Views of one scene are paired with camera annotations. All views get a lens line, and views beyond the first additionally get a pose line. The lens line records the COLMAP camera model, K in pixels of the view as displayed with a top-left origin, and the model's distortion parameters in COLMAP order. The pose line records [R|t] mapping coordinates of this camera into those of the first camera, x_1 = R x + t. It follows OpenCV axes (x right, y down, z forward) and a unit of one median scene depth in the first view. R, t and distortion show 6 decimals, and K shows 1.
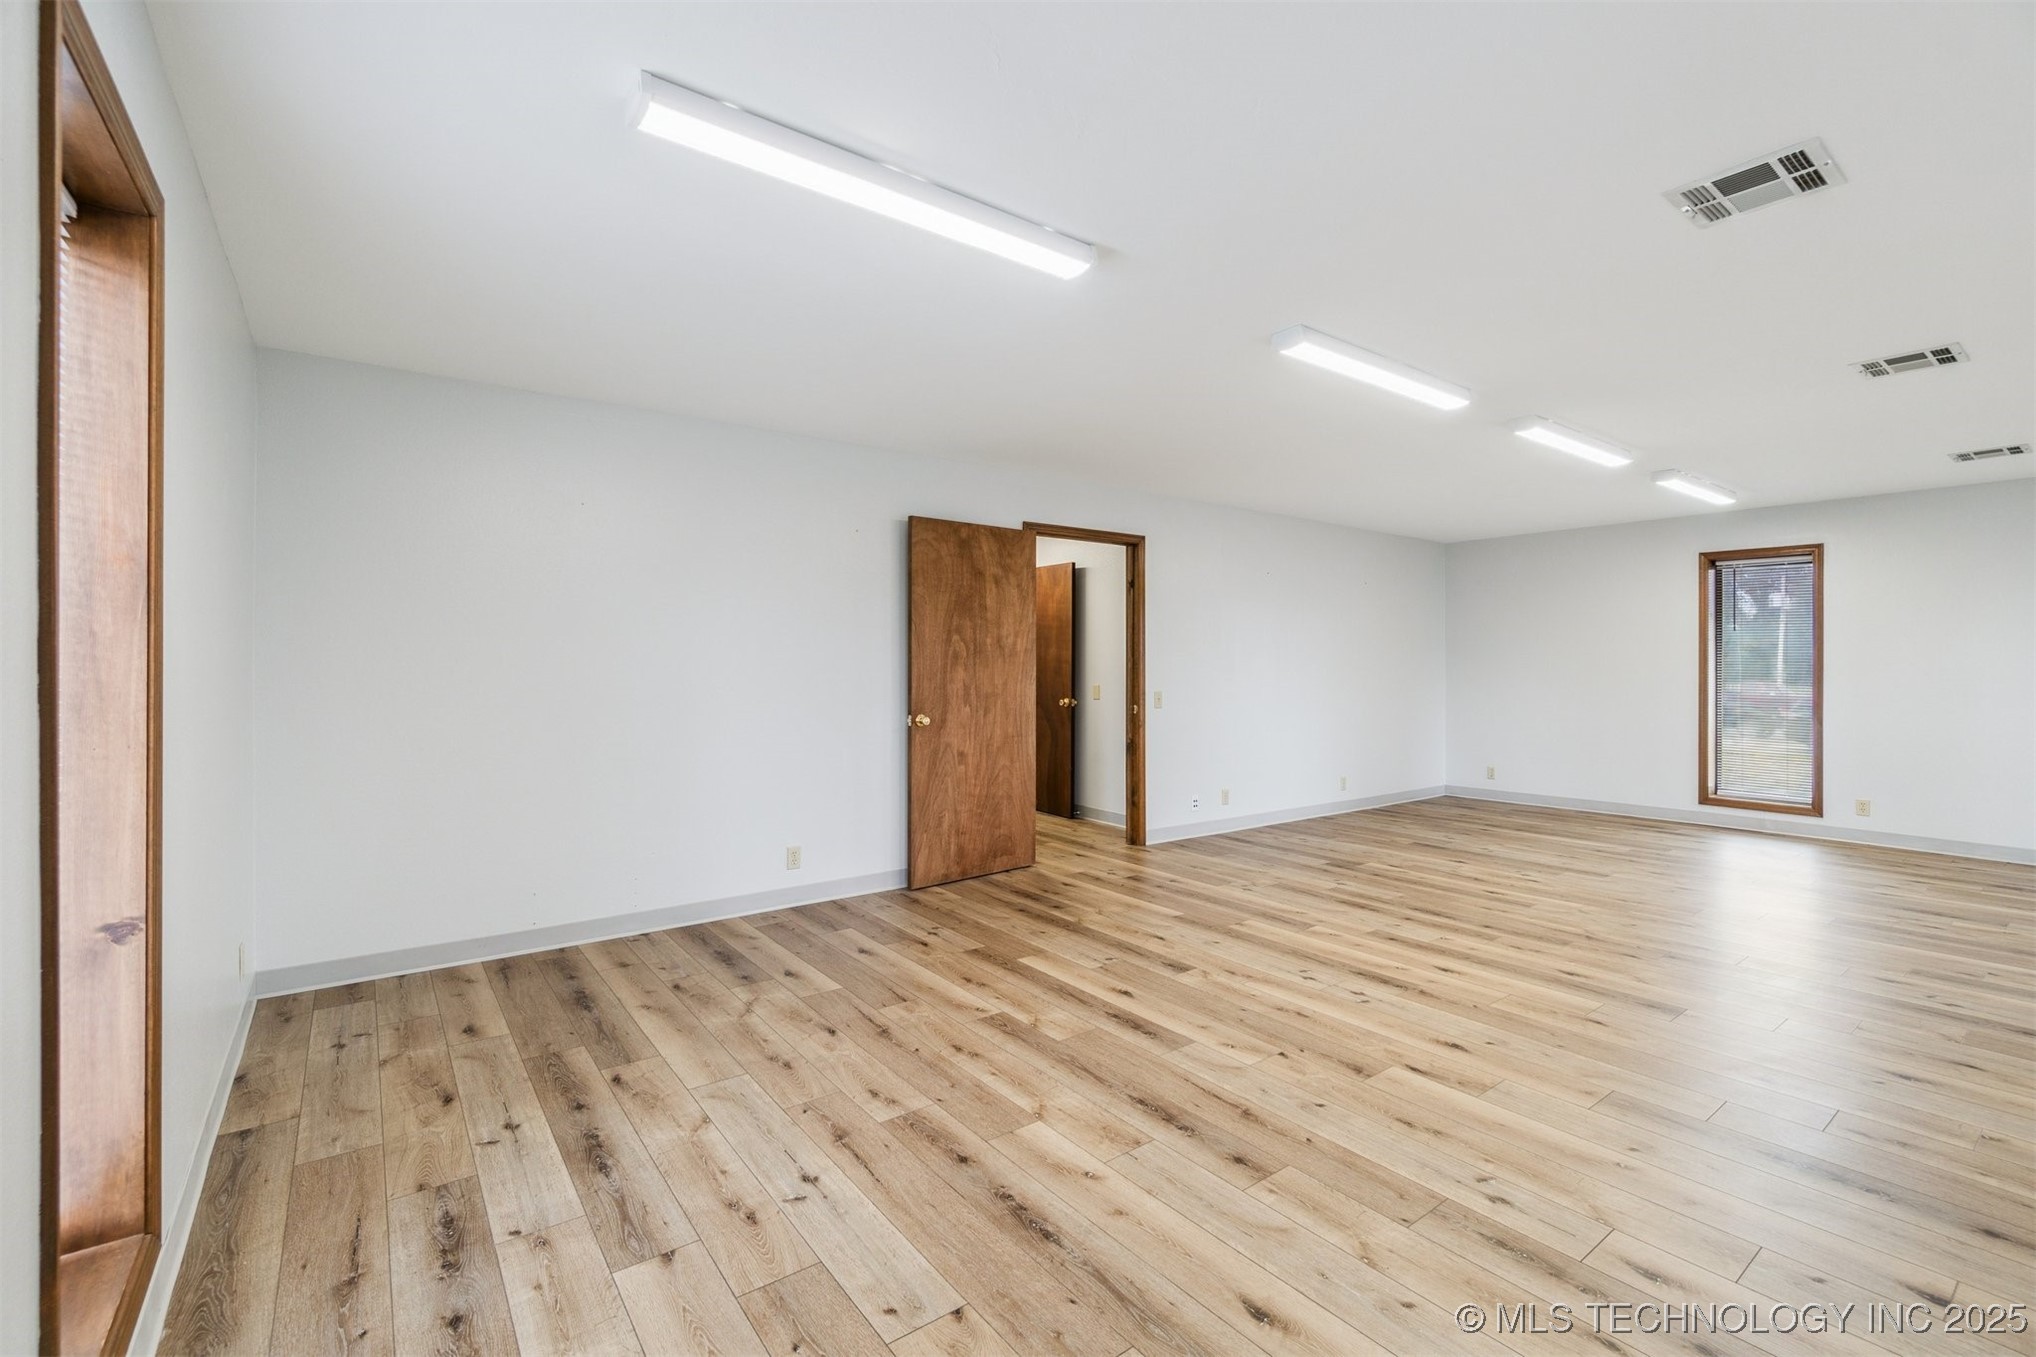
lens RADIAL K [[884.5, 0, 1032.5], [0, 884.5, 661.1], [0, 0, 1]] dist [0.001370, 0.000535]
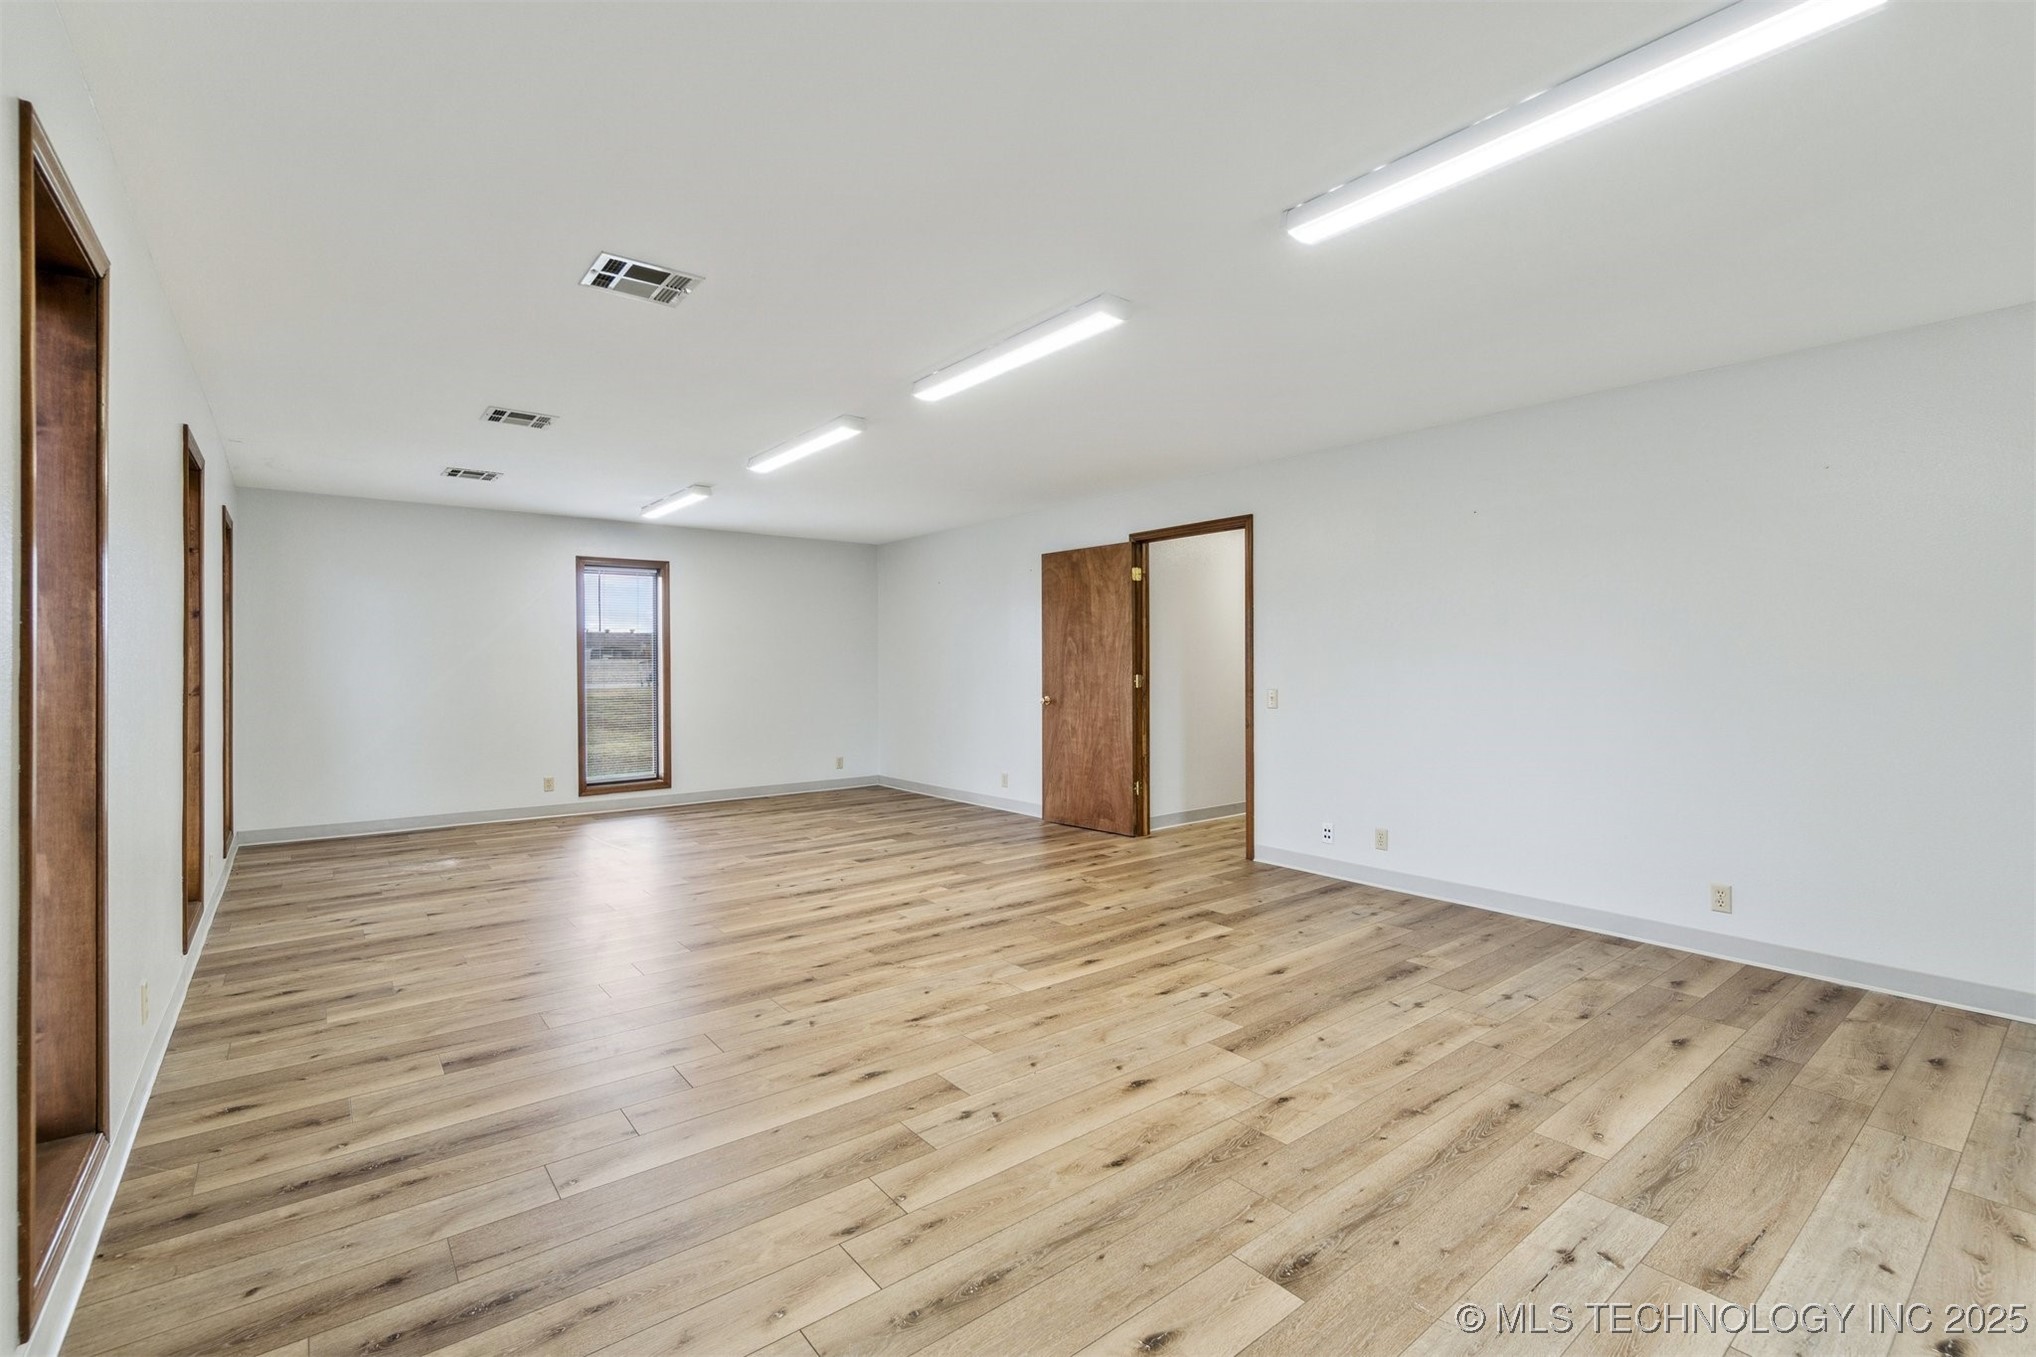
lens RADIAL K [[892.7, 0, 1013.9], [0, 892.7, 661.1], [0, 0, 1]] dist [0.000042, 0.000496]
pose [[0.013849, -0.008011, -0.999872, 1.735681], [0.004623, 0.999958, -0.007947, 0.022015], [0.999893, -0.004512, 0.013885, 1.272925]]
